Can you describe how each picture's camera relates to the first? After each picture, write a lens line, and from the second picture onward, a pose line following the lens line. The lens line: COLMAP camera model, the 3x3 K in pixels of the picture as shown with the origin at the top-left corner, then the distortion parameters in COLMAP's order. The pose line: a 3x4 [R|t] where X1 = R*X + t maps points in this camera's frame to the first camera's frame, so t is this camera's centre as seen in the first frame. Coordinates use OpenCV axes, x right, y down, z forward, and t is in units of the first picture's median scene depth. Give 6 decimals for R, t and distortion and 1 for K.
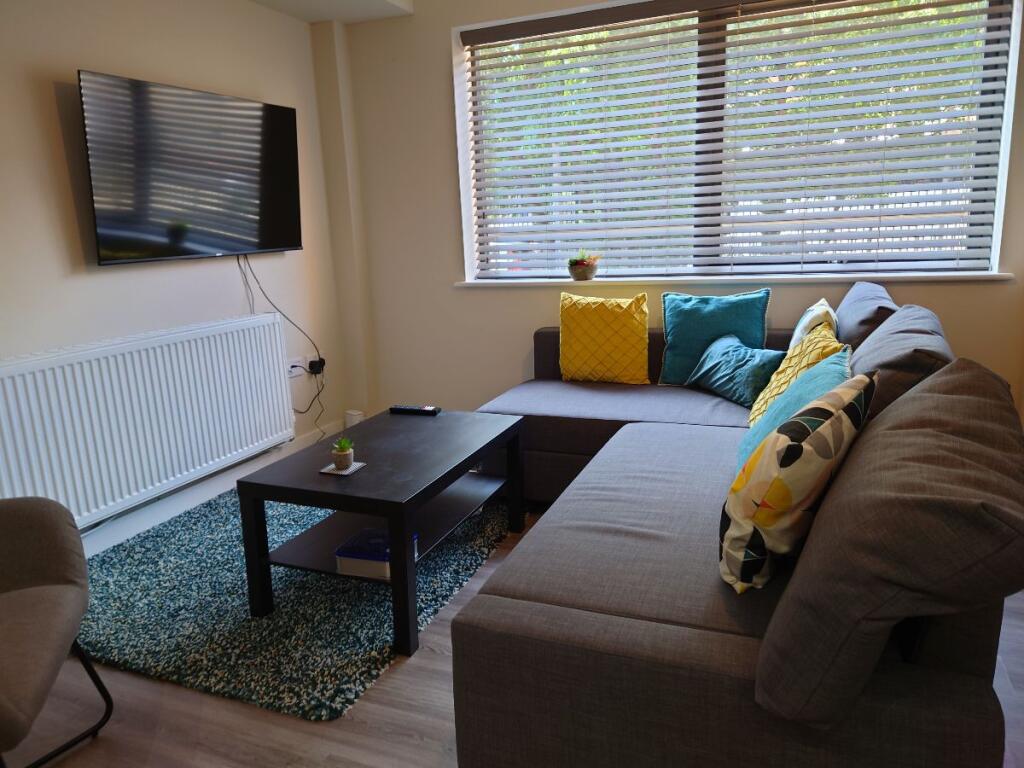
lens RADIAL K [[735.3, 0, 513.0], [0, 735.3, 389.2], [0, 0, 1]] dist [0.076413, -0.070118]
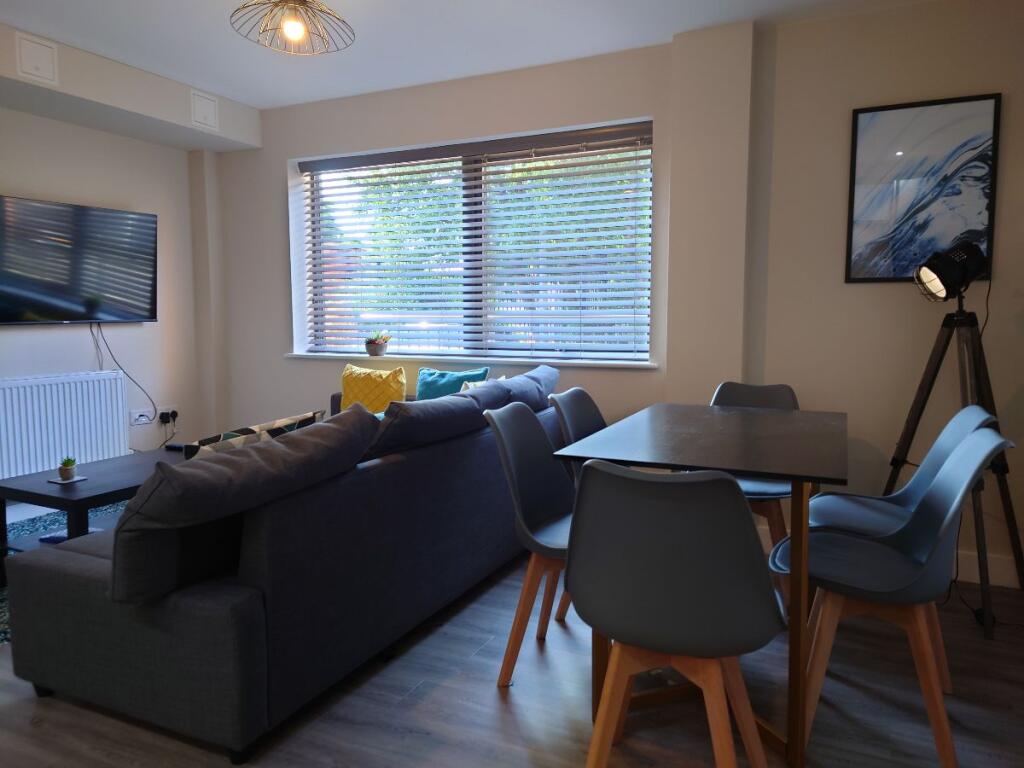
lens RADIAL K [[736.8, 0, 522.7], [0, 736.8, 373.8], [0, 0, 1]] dist [0.077342, -0.076460]
pose [[0.997681, 0.043717, -0.052164, 0.423469], [-0.050173, 0.990287, -0.129667, 0.031782], [0.045989, 0.131983, 0.990185, -0.220652]]
